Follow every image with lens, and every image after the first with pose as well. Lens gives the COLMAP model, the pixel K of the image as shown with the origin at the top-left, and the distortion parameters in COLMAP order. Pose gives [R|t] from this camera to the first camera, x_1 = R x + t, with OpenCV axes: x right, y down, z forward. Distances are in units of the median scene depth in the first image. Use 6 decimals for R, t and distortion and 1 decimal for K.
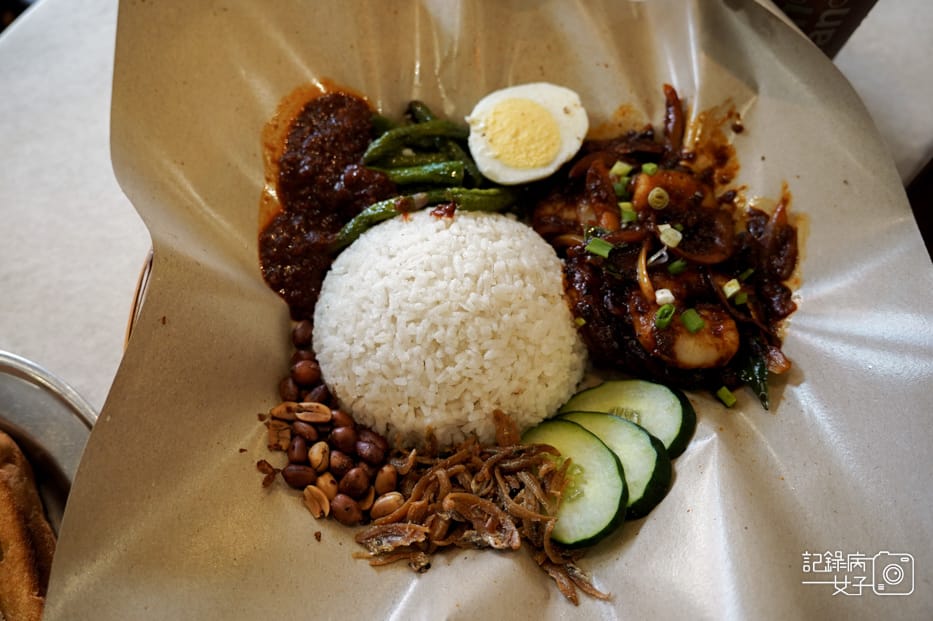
lens RADIAL K [[751.2, 0, 424.5], [0, 751.2, 309.1], [0, 0, 1]] dist [-0.125254, 0.010016]
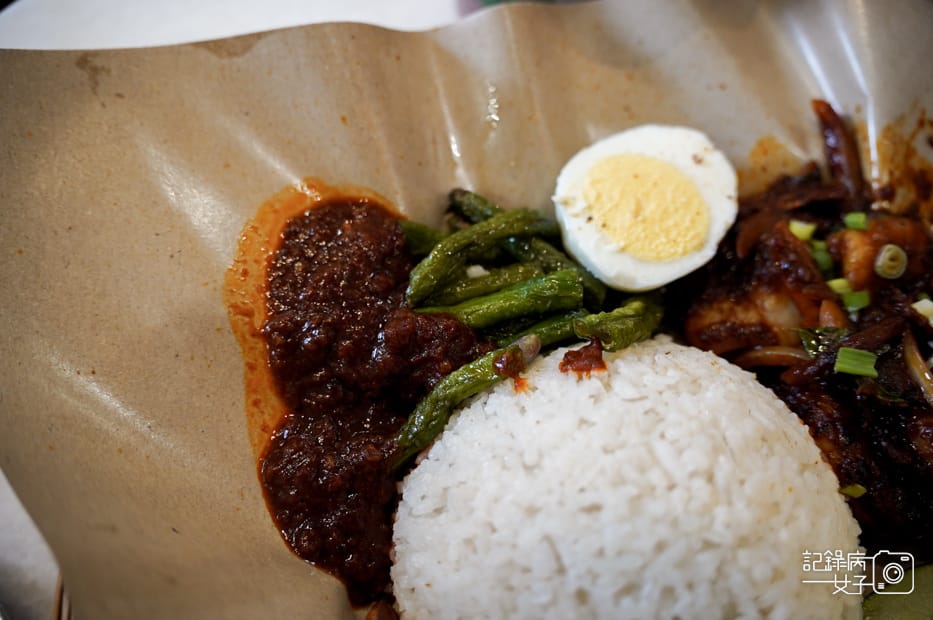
lens RADIAL K [[714.4, 0, 469.0], [0, 714.4, 337.1], [0, 0, 1]] dist [-0.144905, 0.004824]
pose [[0.964358, -0.215457, 0.153599, -0.147667], [0.229640, 0.969873, -0.081311, -0.133643], [-0.131452, 0.113685, 0.984782, 0.522258]]
